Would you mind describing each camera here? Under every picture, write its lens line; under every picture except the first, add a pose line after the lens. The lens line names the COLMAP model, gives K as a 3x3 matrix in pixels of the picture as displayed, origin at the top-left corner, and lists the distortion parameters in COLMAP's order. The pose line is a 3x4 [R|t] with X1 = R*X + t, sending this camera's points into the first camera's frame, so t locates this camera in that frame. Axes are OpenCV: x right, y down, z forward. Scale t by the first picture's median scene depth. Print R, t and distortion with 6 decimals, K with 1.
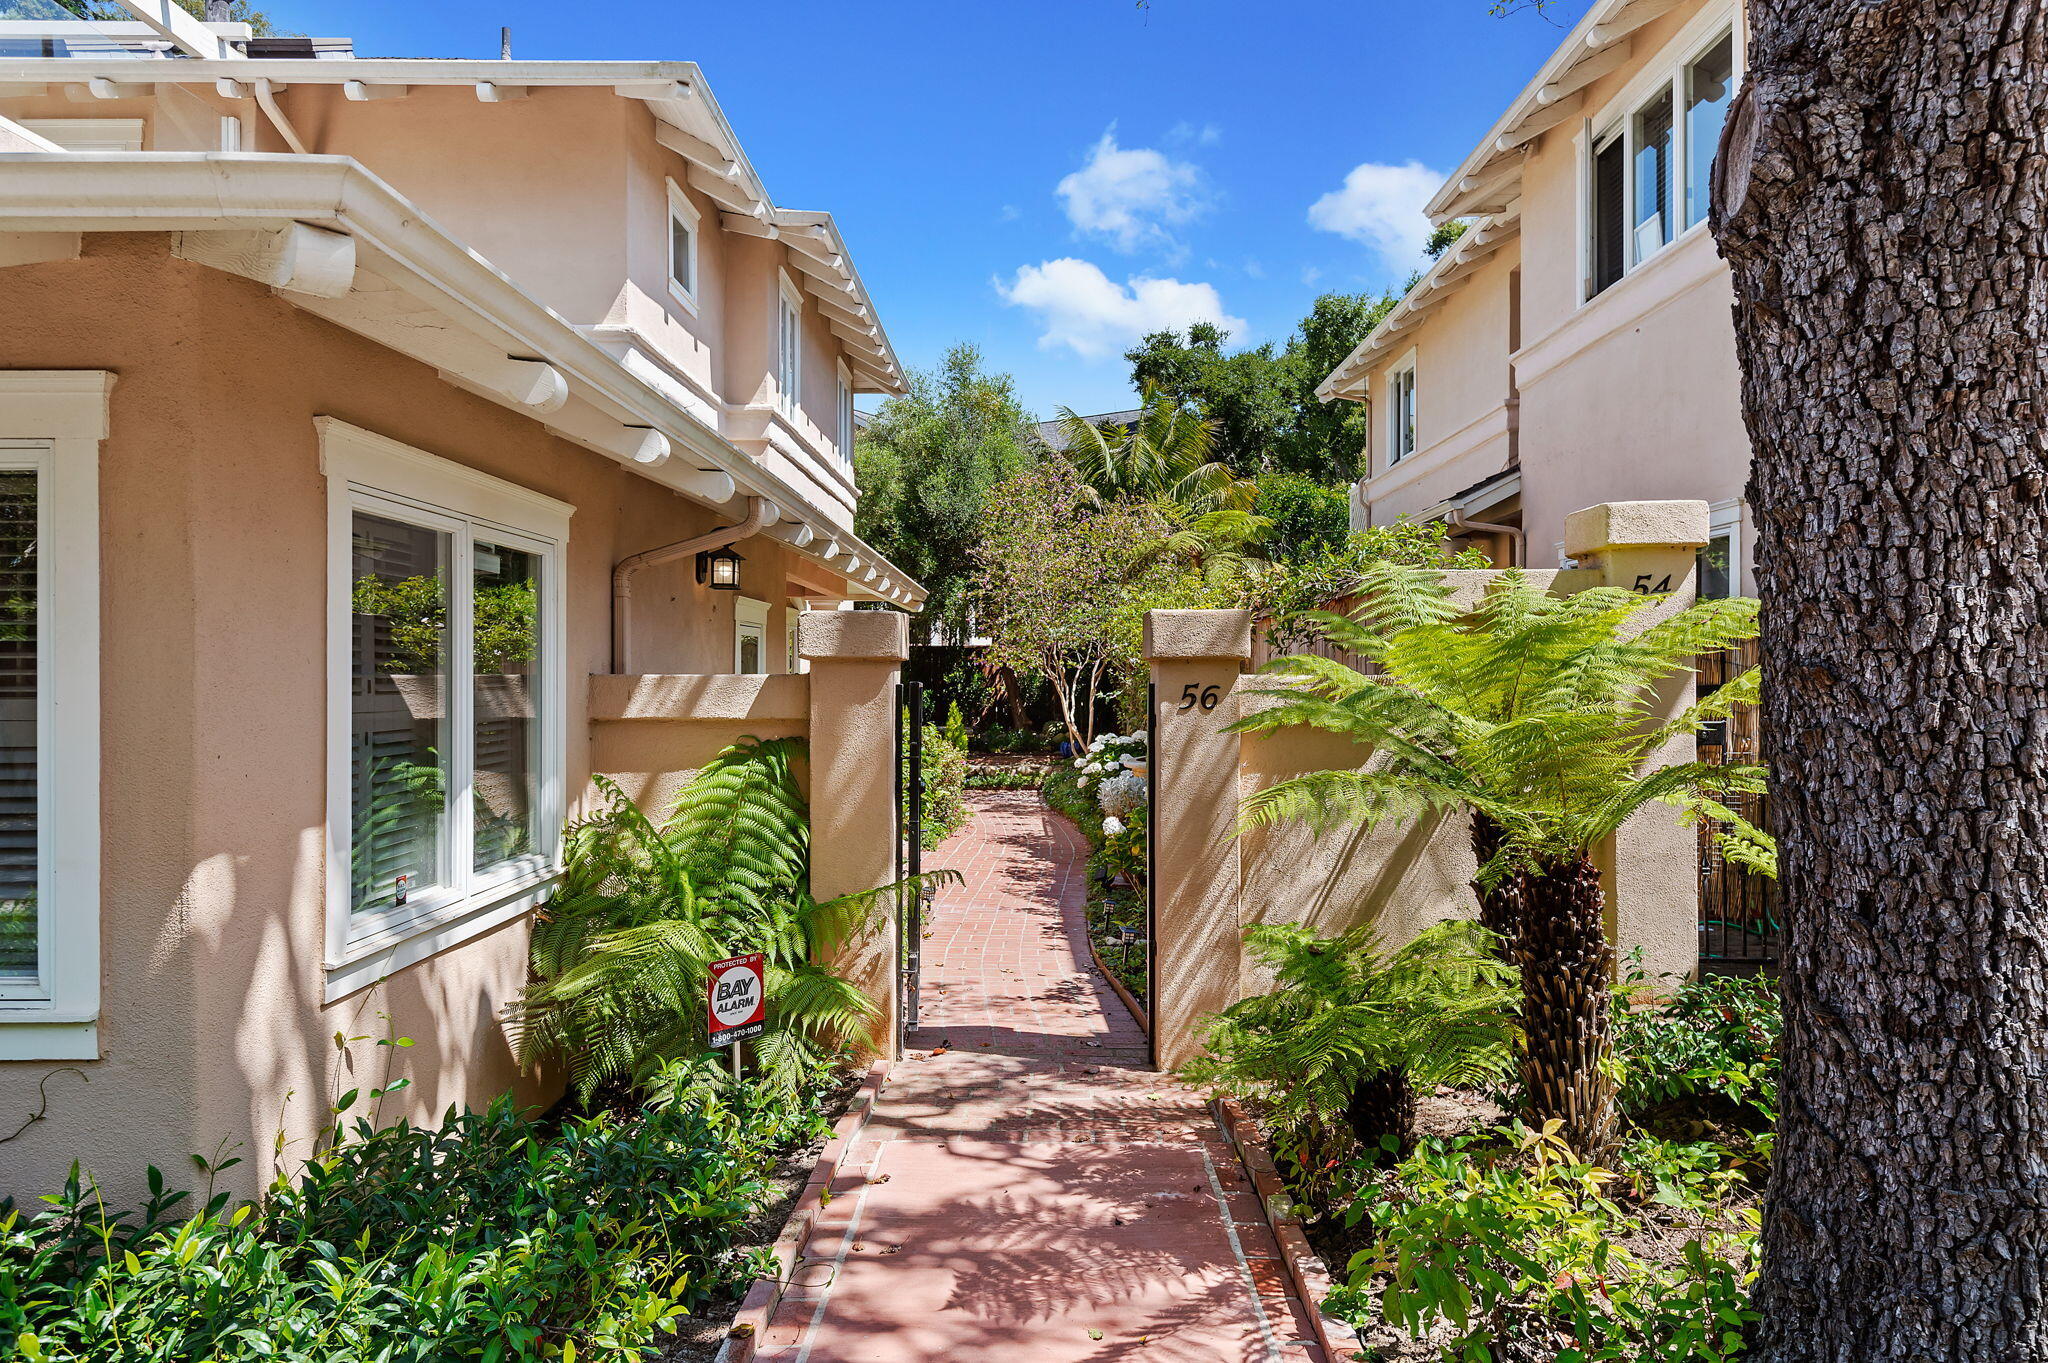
lens RADIAL K [[1216.1, 0, 1040.1], [0, 1216.1, 672.7], [0, 0, 1]] dist [0.066417, -0.041537]
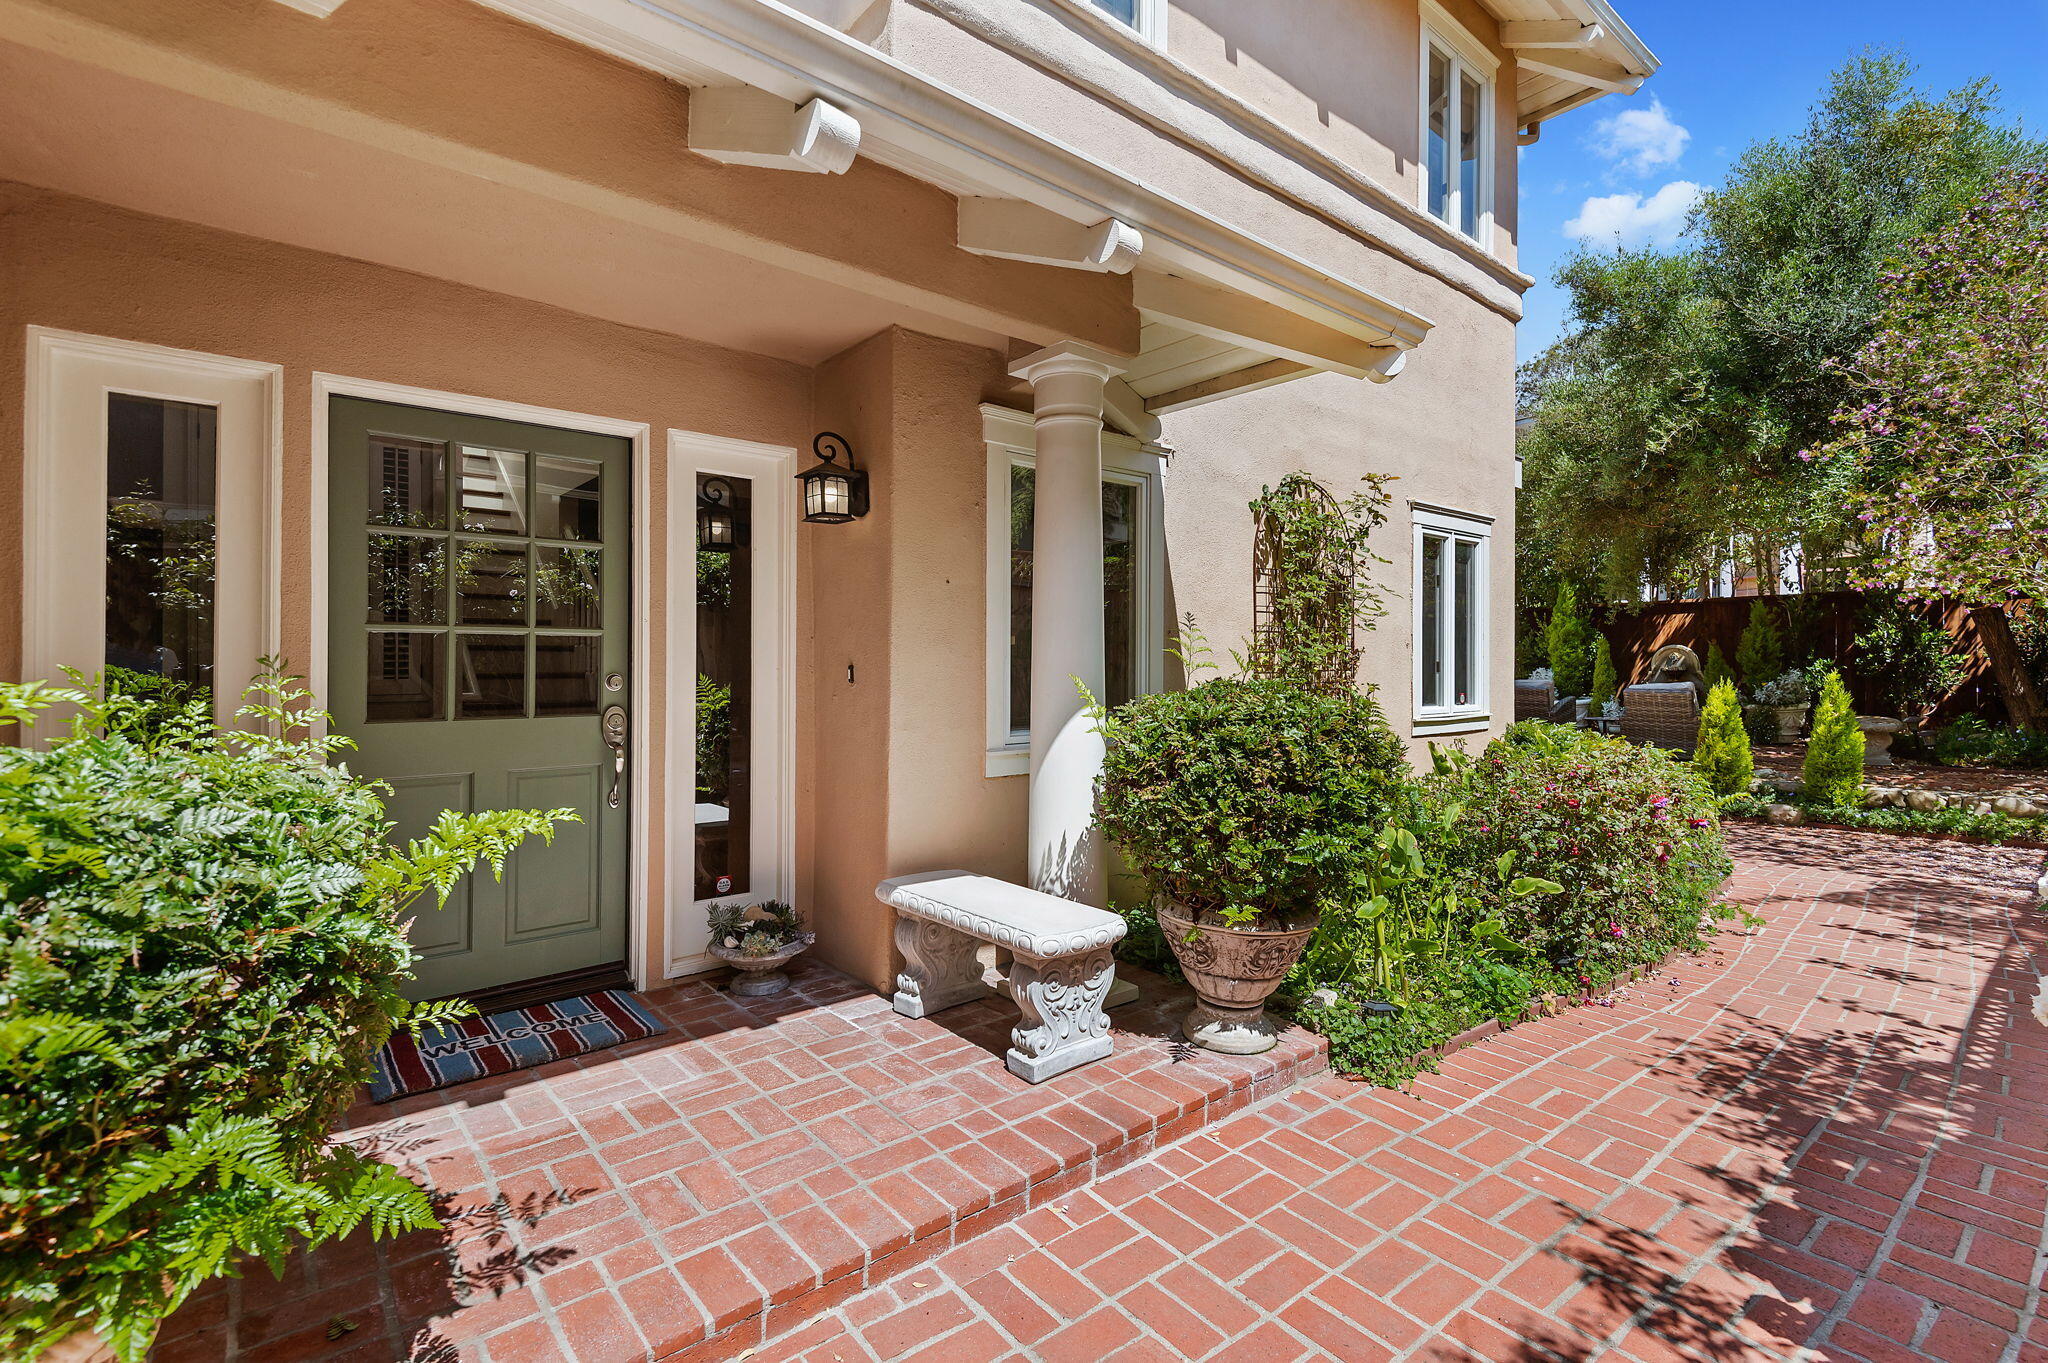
lens RADIAL K [[924.1, 0, 1027.7], [0, 924.1, 668.5], [0, 0, 1]] dist [0.032891, -0.019688]
pose [[0.633458, -0.001469, -0.773776, 0.055938], [0.003856, 0.999992, 0.001258, 0.040163], [0.773768, -0.003780, 0.633458, 0.850527]]
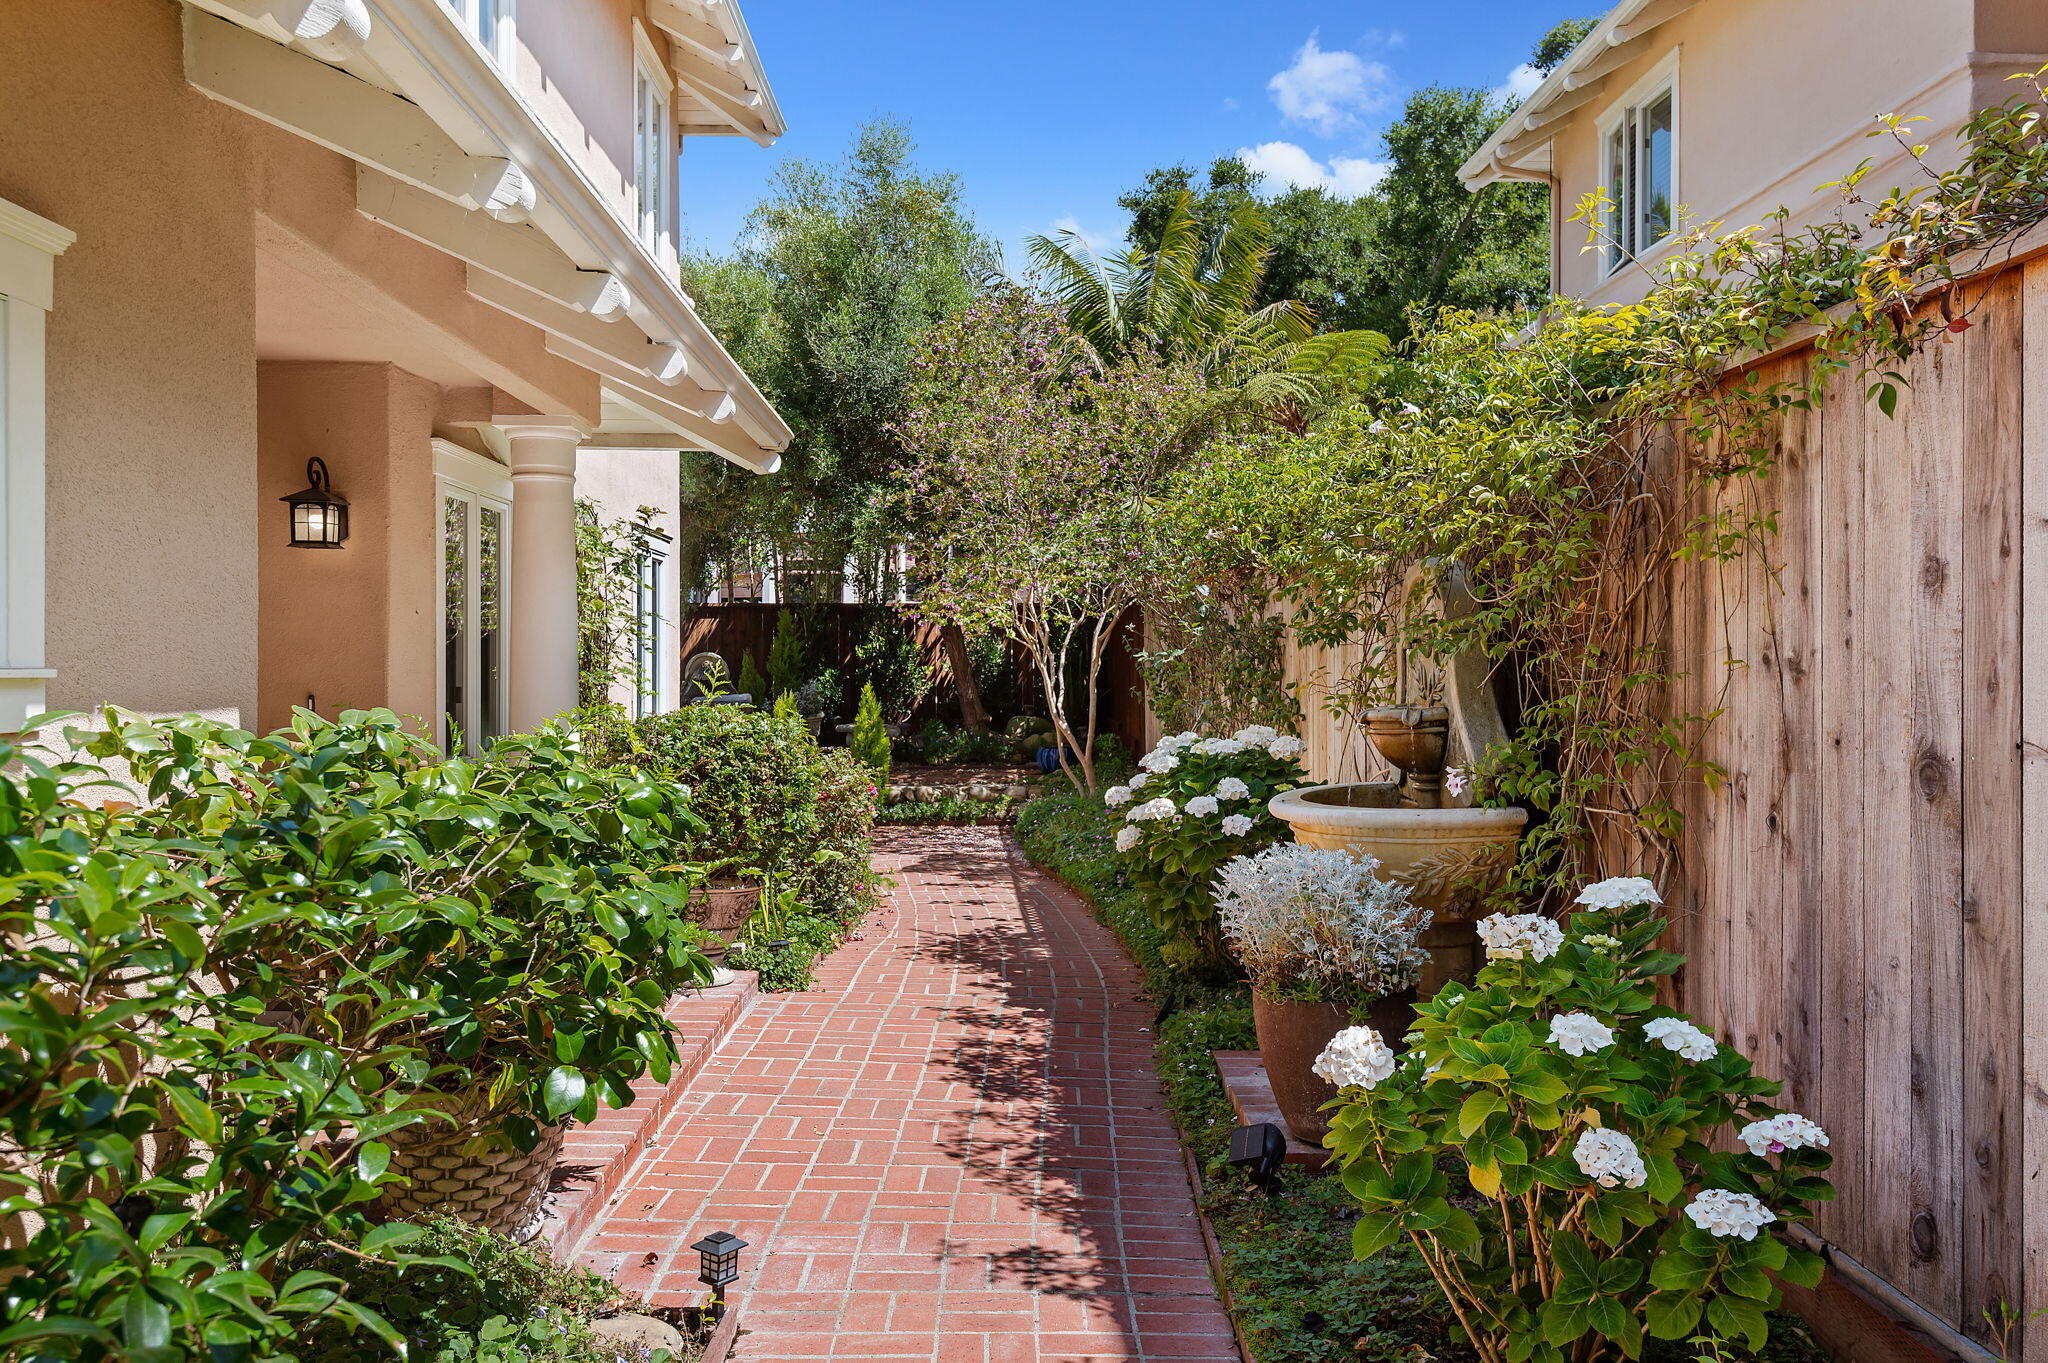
lens RADIAL K [[1482.6, 0, 1025.4], [0, 1482.6, 670.5], [0, 0, 1]] dist [0.040736, -0.001871]
pose [[0.999744, 0.002825, 0.022458, -0.012766], [-0.002935, 0.999984, 0.004875, 0.026306], [-0.022444, -0.004940, 0.999736, 0.468383]]
